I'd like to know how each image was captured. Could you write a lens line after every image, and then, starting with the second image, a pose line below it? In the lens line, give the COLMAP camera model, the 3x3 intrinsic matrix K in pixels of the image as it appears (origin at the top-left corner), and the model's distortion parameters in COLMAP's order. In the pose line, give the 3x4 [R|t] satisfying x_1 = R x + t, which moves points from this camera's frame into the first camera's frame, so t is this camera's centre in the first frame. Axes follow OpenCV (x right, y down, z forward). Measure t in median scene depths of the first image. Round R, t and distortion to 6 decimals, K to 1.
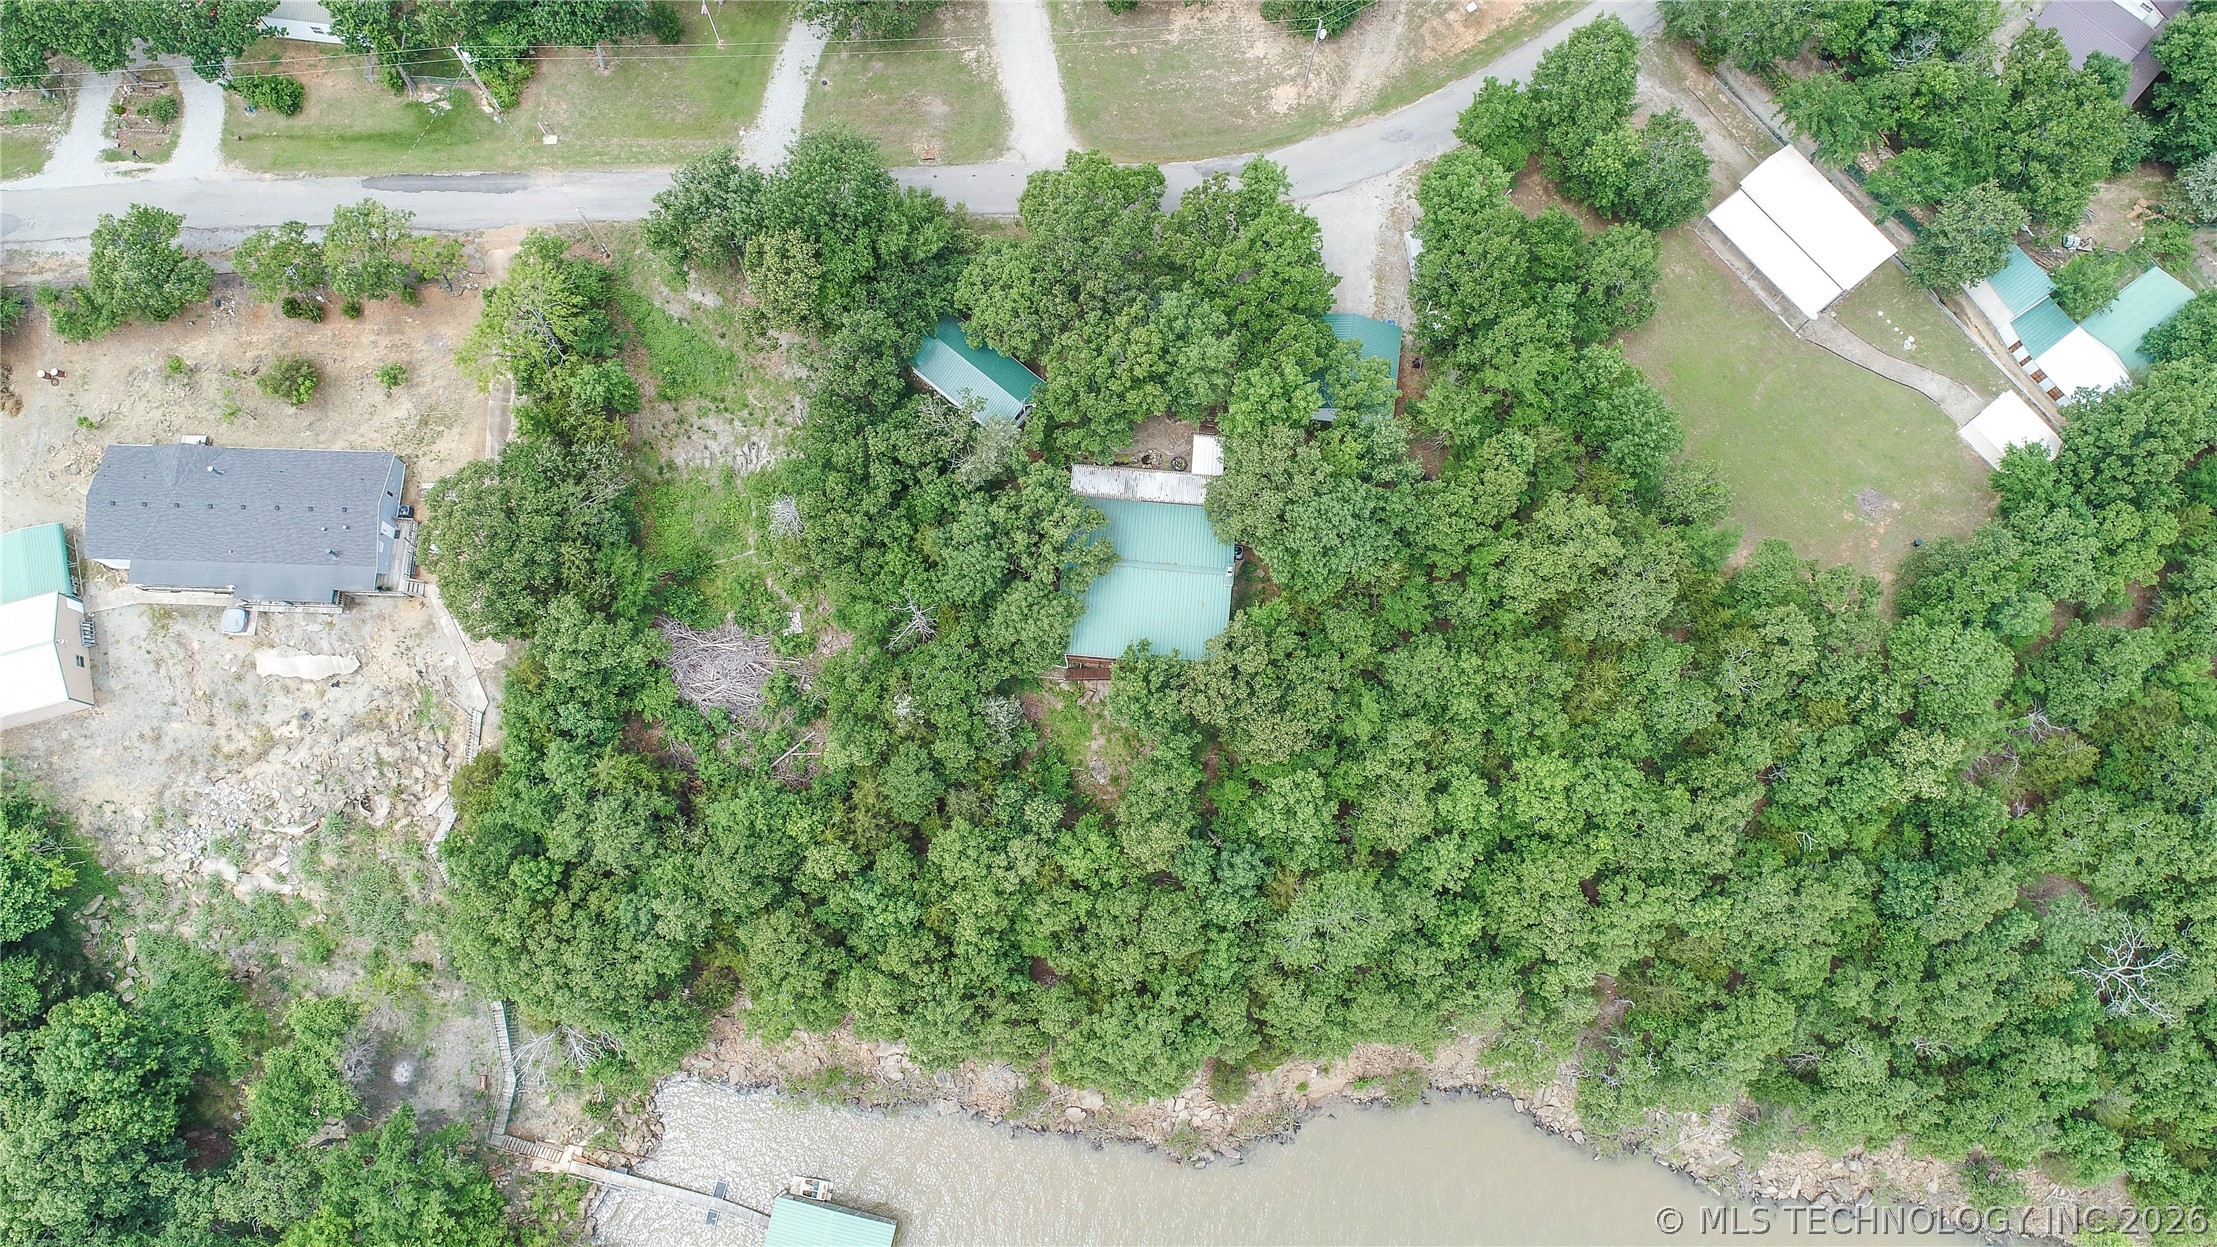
lens RADIAL K [[1471.3, 0, 1112.5], [0, 1471.3, 627.7], [0, 0, 1]] dist [-0.002321, -0.007433]
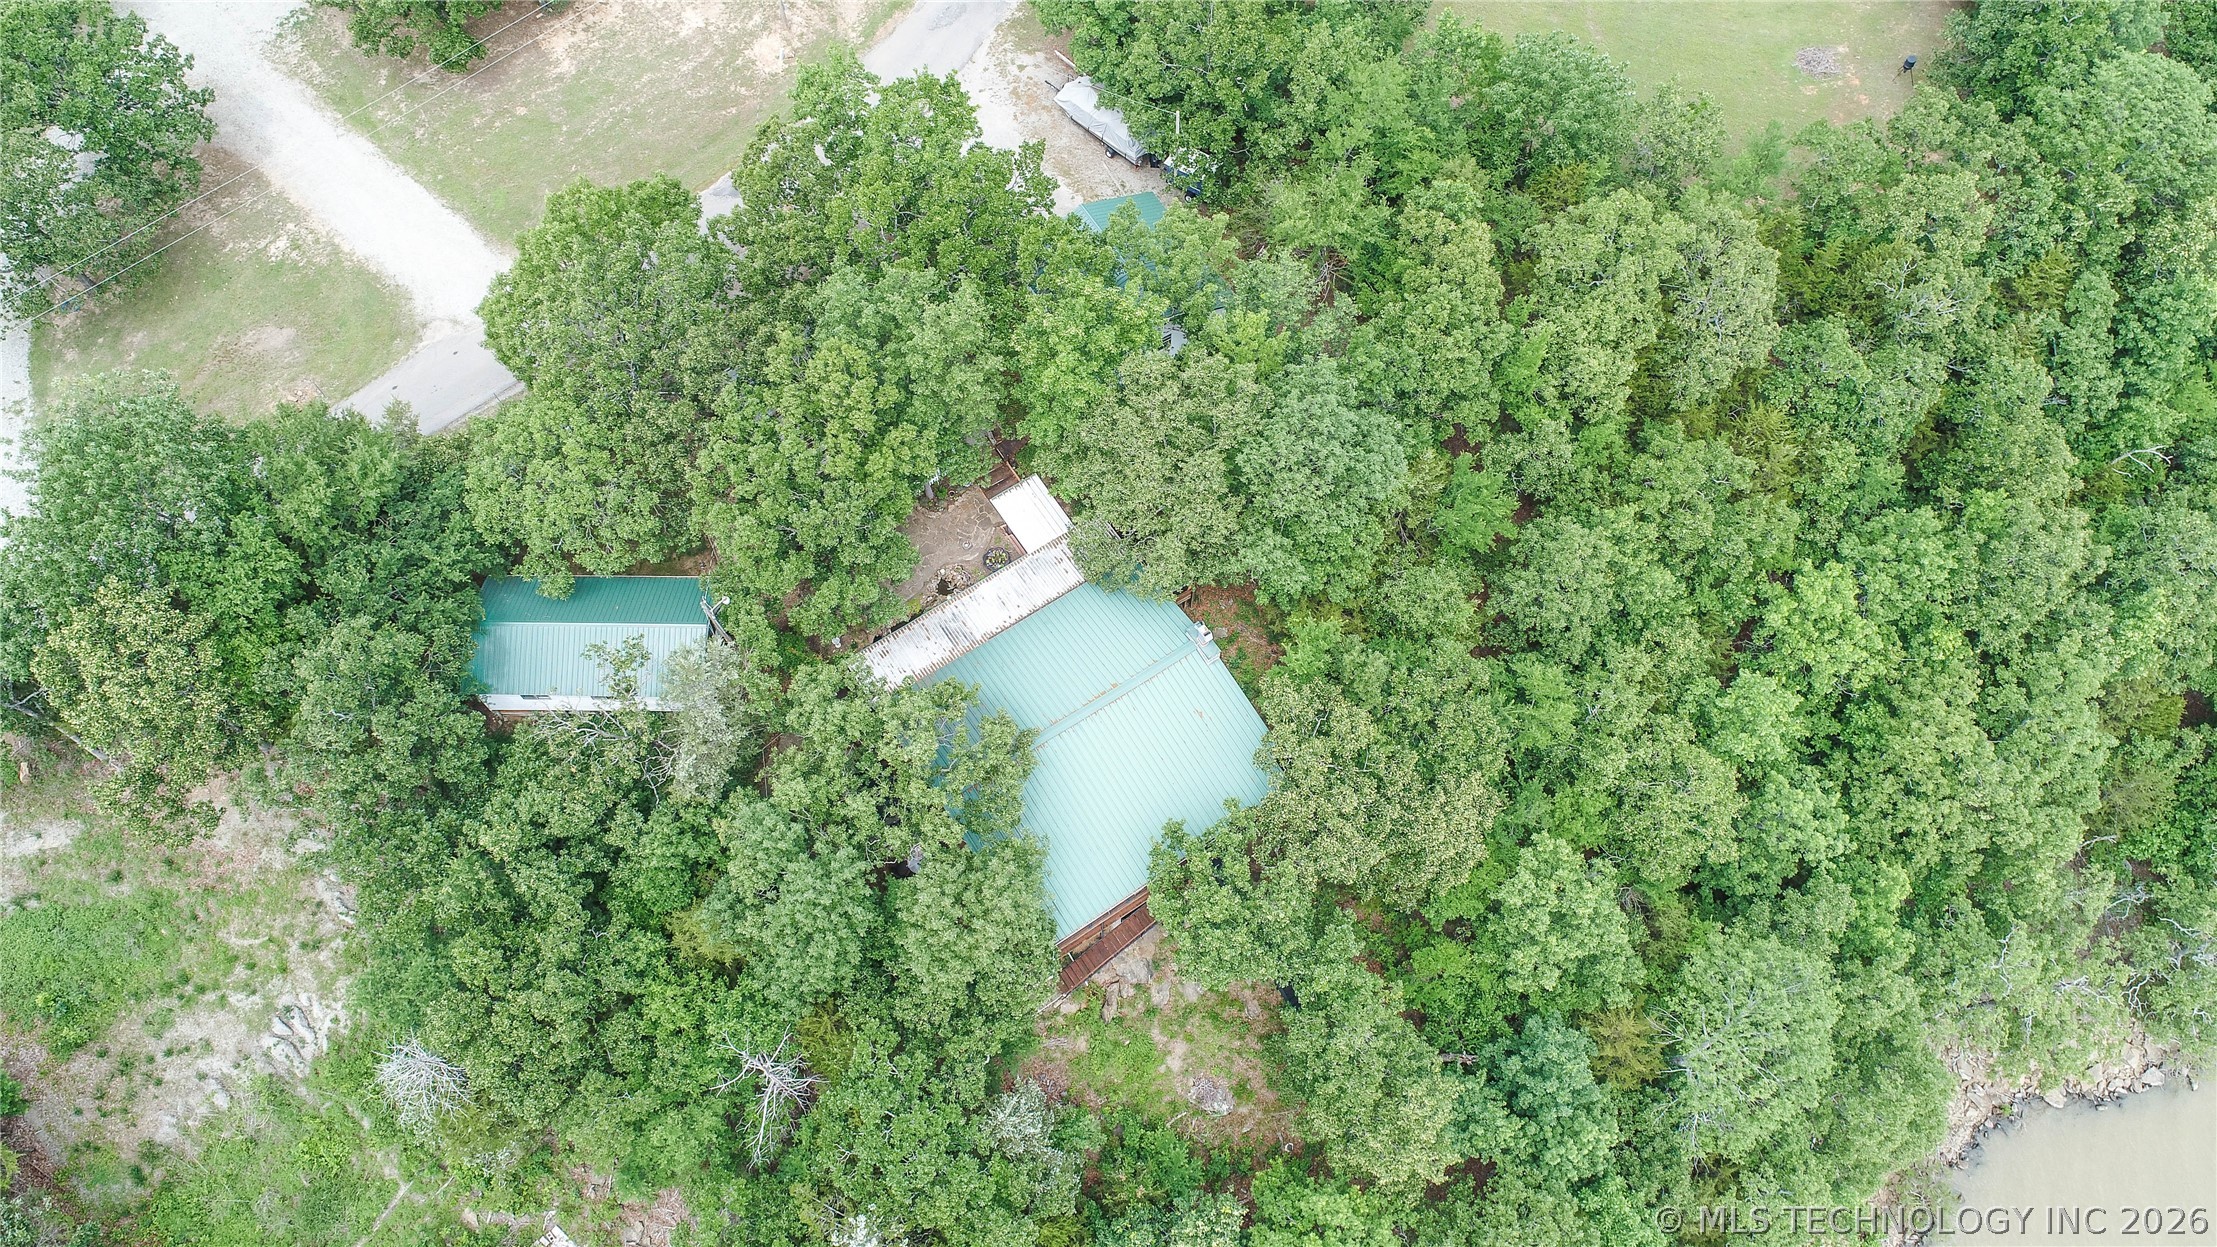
lens RADIAL K [[1471.3, 0, 1112.5], [0, 1471.3, 627.7], [0, 0, 1]] dist [-0.002321, -0.007433]
pose [[0.777410, -0.563007, 0.280458, -0.098811], [0.608514, 0.786049, -0.108799, -0.001384], [-0.159199, 0.255244, 0.953680, 0.476356]]
